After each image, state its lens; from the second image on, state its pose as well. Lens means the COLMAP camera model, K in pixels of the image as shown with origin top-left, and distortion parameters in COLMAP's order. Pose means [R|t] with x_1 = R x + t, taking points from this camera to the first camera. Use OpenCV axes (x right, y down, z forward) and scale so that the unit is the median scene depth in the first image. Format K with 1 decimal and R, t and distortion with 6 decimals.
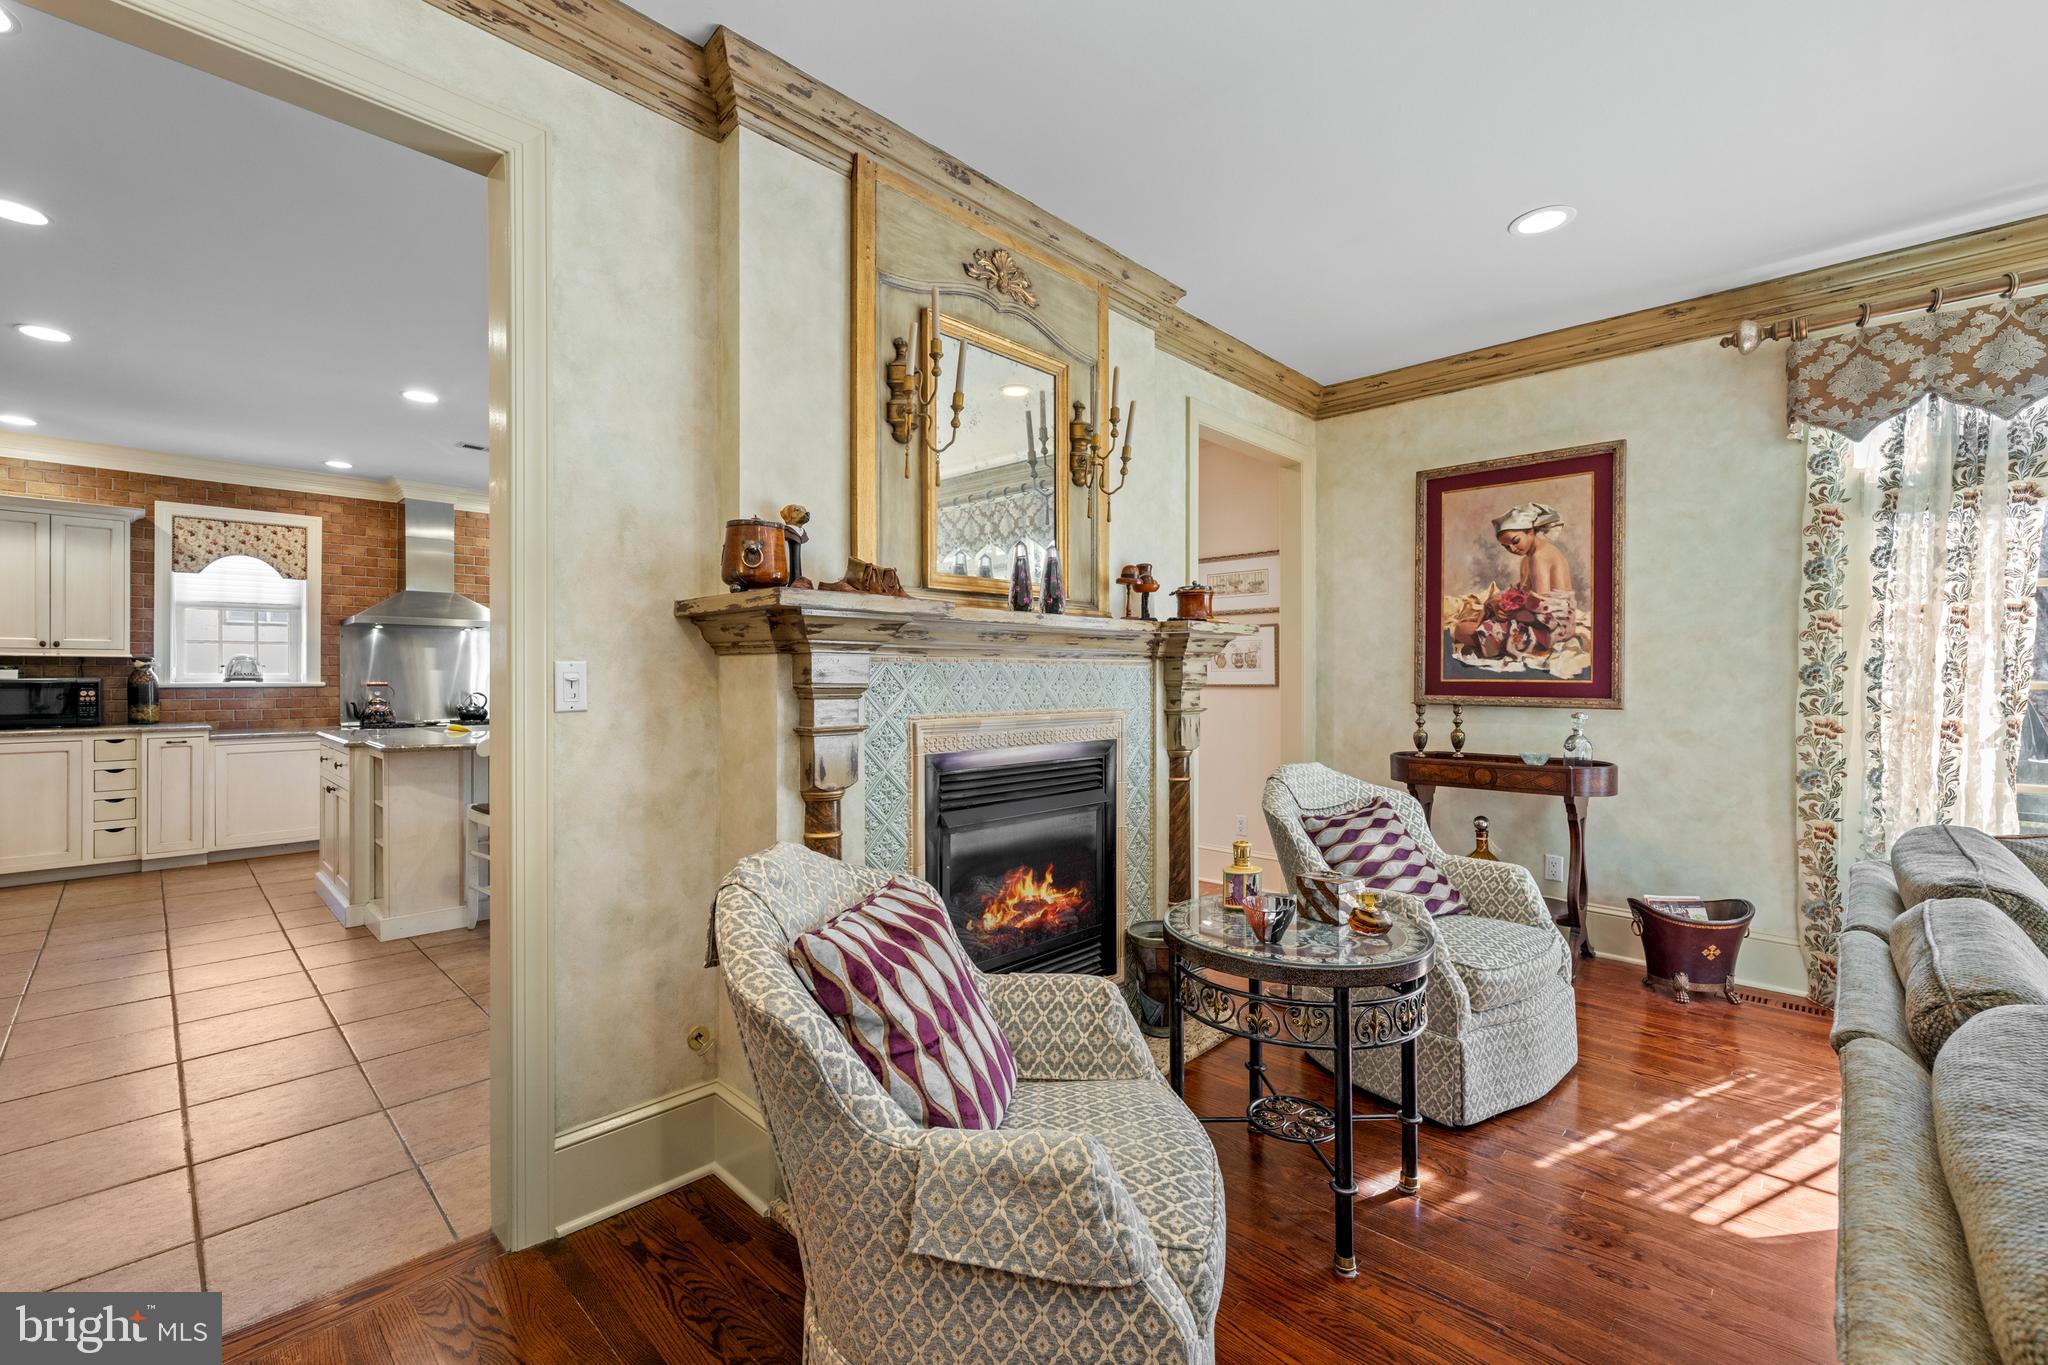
lens RADIAL K [[834.9, 0, 991.7], [0, 834.9, 680.0], [0, 0, 1]] dist [-0.002995, 0.001308]
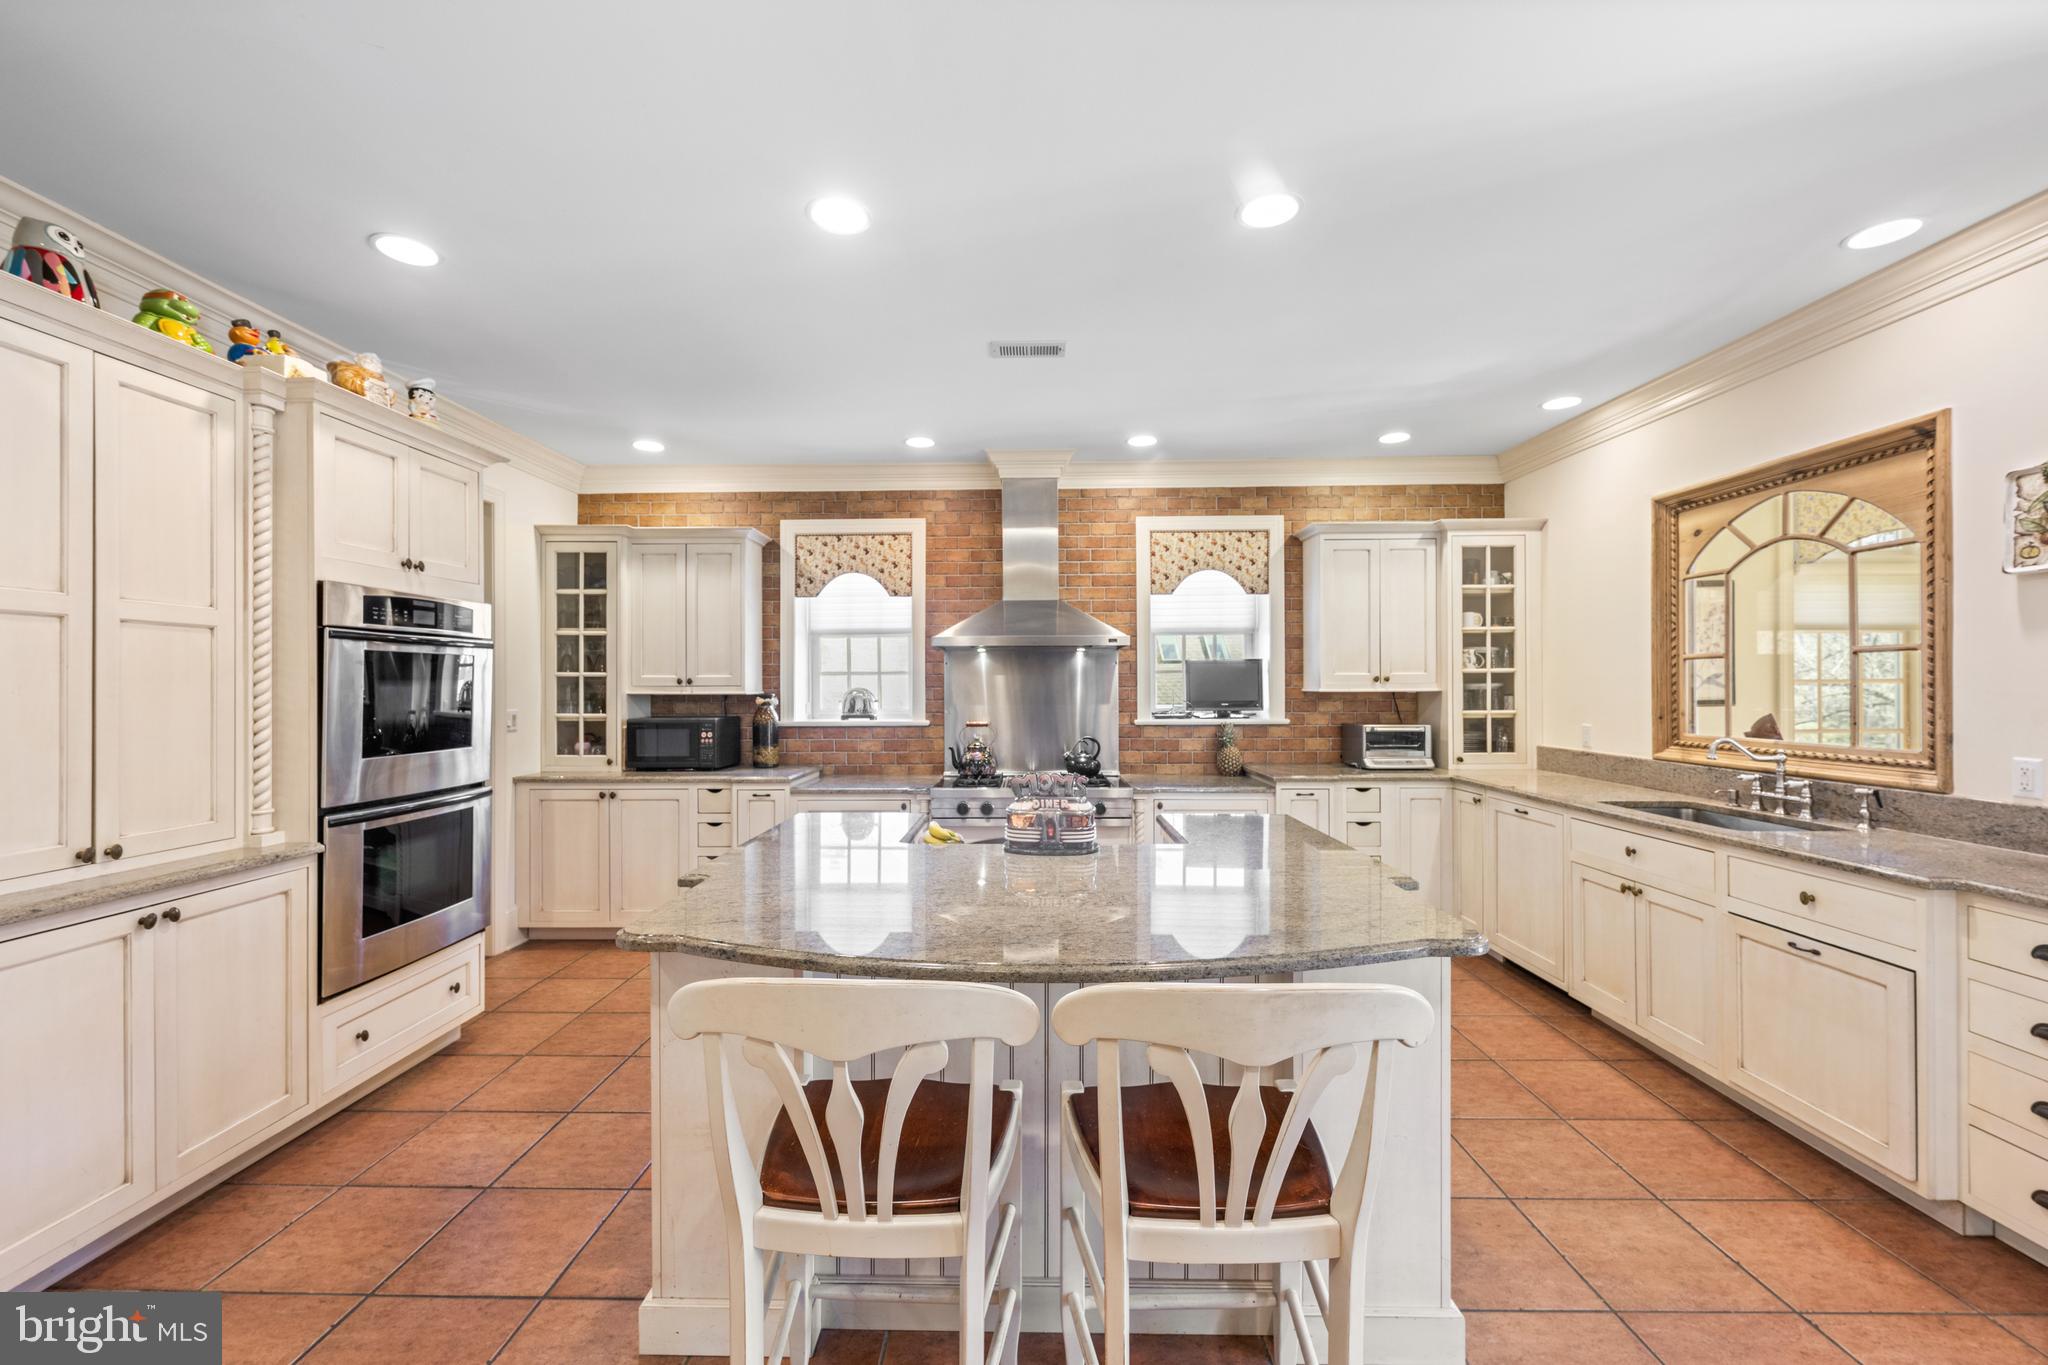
lens RADIAL K [[813.0, 0, 1024.2], [0, 813.0, 688.2], [0, 0, 1]] dist [-0.004029, 0.001263]
pose [[0.699985, -0.002957, -0.714152, -0.199883], [-0.000214, 0.999991, -0.004349, -0.030248], [0.714158, 0.003197, 0.699978, 0.604908]]
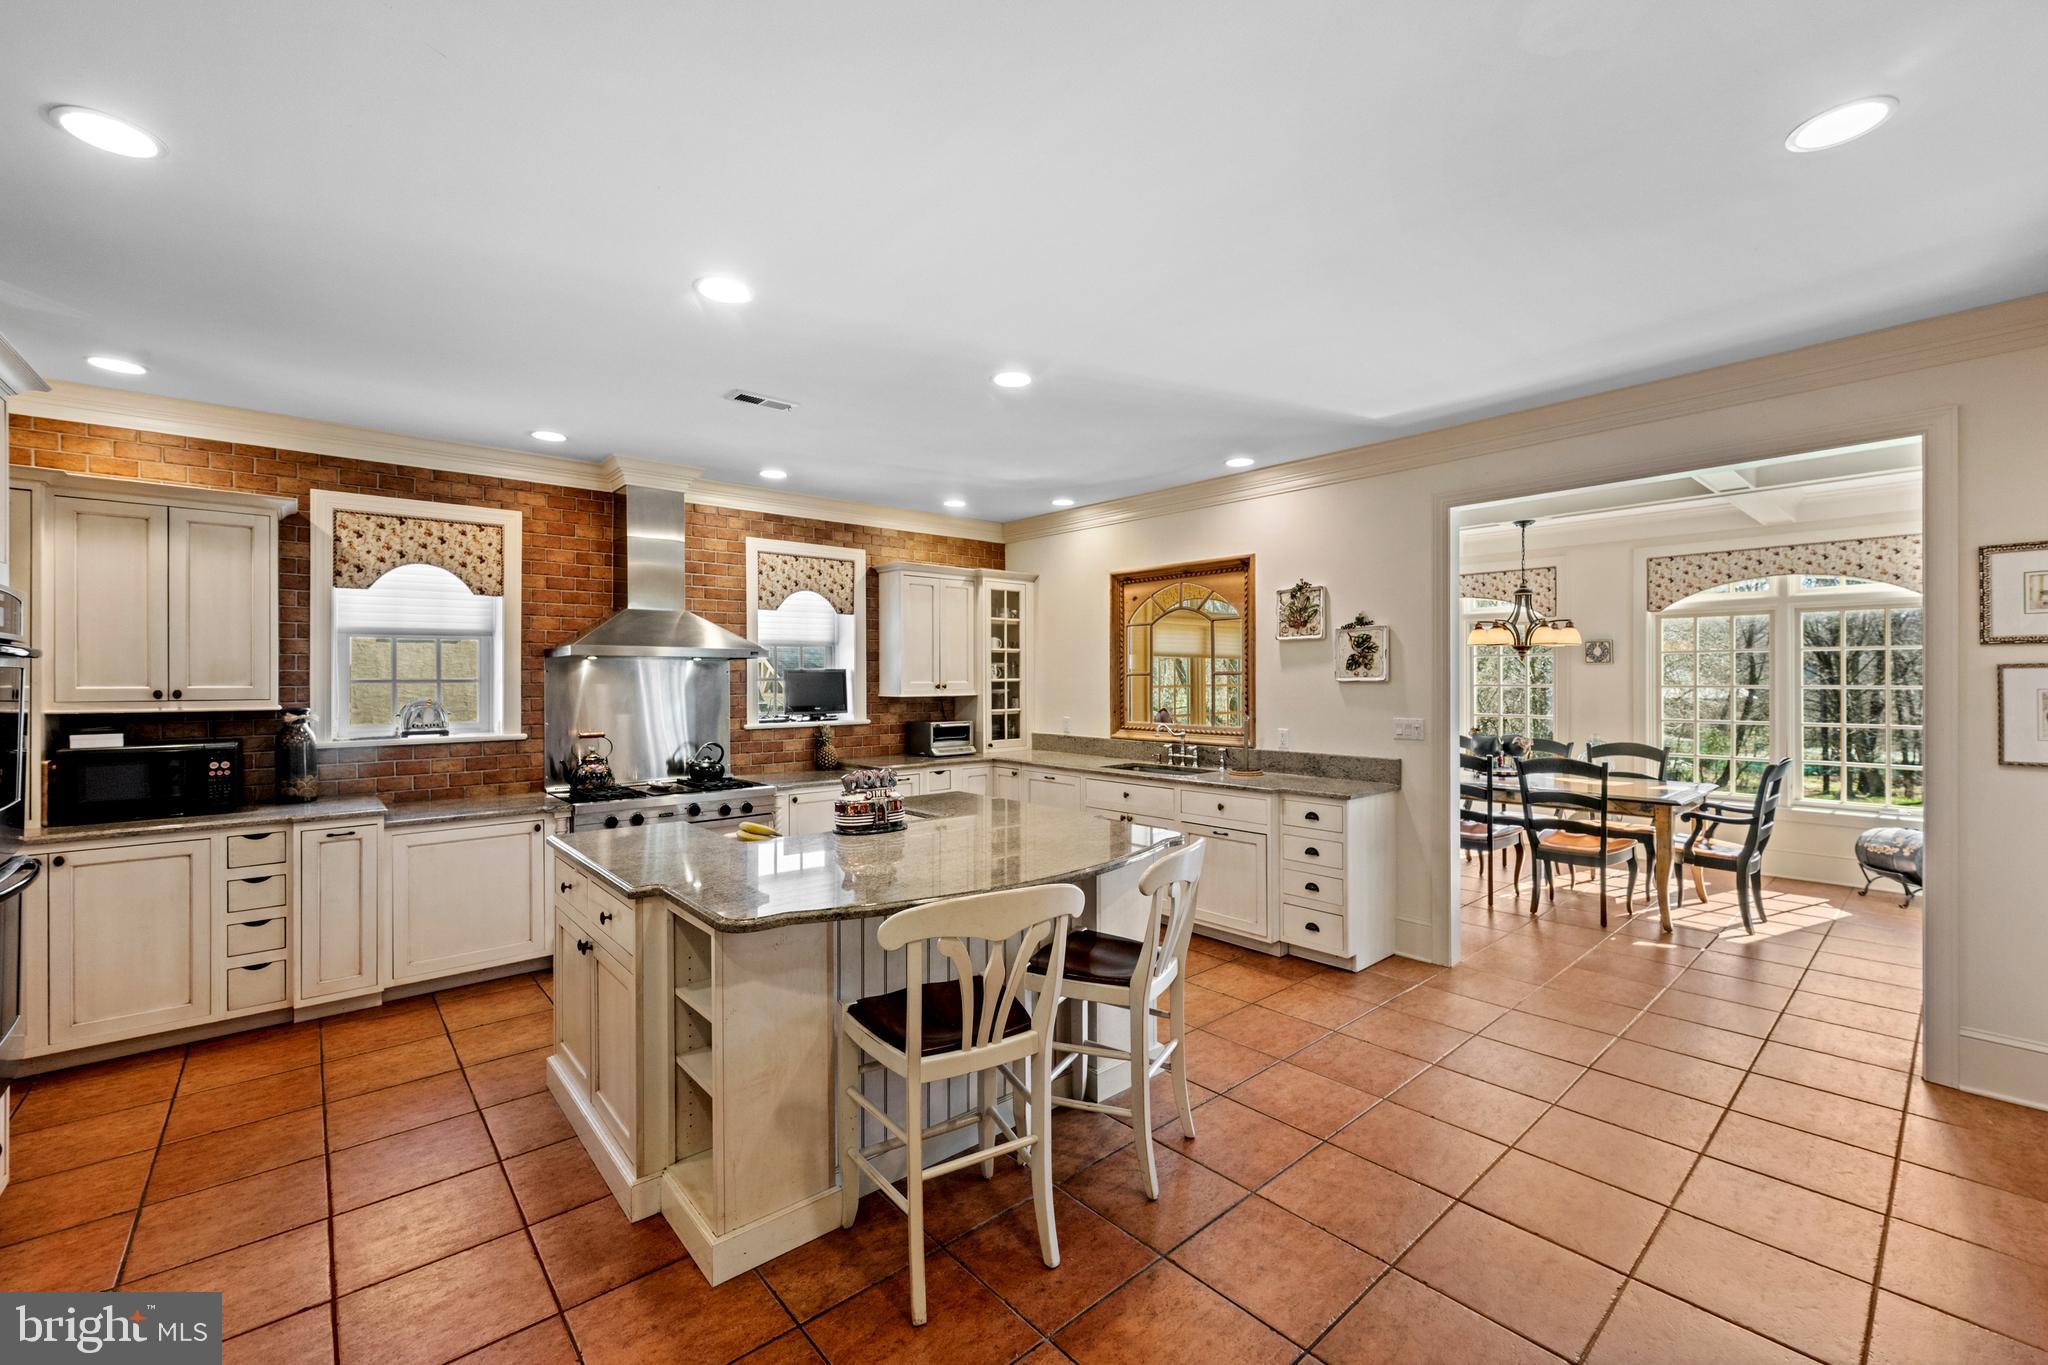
lens RADIAL K [[813.0, 0, 1026.5], [0, 813.0, 683.4], [0, 0, 1]] dist [-0.004029, 0.001263]
pose [[0.997746, -0.005356, -0.066886, -0.362039], [0.005185, 0.999983, -0.002727, -0.044732], [0.066899, 0.002374, 0.997757, 0.363867]]
